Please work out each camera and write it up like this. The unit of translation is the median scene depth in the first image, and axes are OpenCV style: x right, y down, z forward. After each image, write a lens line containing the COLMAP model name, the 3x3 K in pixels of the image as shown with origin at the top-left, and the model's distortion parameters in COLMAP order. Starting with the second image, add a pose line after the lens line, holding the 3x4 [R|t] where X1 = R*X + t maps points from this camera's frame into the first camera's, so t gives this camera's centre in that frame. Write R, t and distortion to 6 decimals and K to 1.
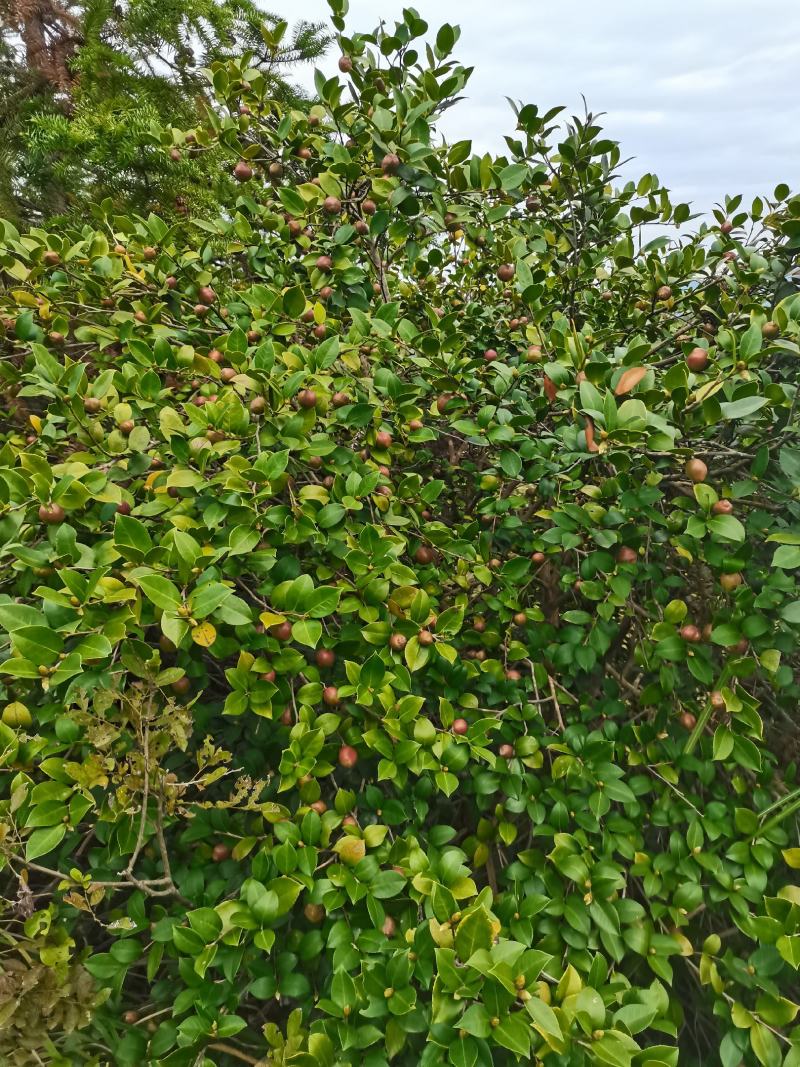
lens RADIAL K [[746.9, 0, 399.7], [0, 746.9, 541.0], [0, 0, 1]] dist [-0.001888, -0.006582]
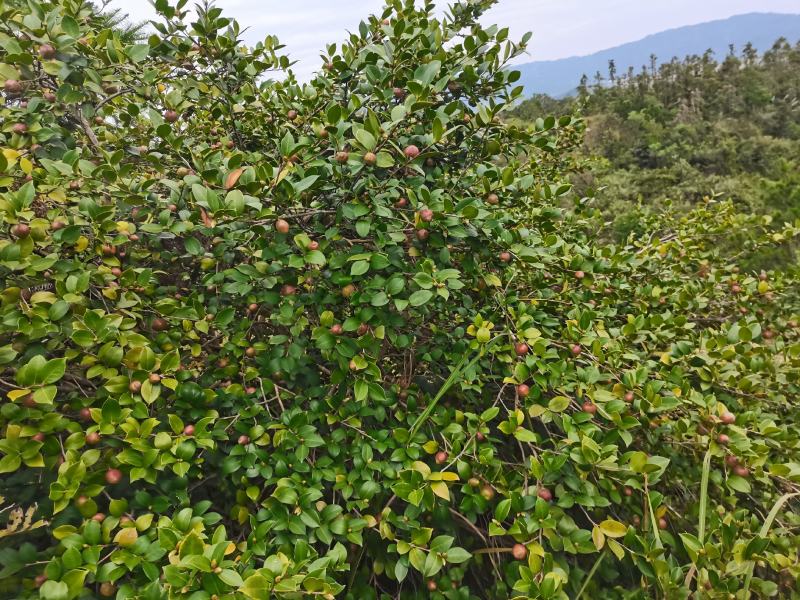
lens RADIAL K [[560.0, 0, 400.0], [0, 560.0, 300.0], [0, 0, 1]] dist [-0.001888, -0.006582]
pose [[0.922410, -0.231787, 0.308925, 0.170487], [0.233884, 0.971777, 0.030780, 0.061133], [-0.307341, 0.043861, 0.950588, -0.161663]]
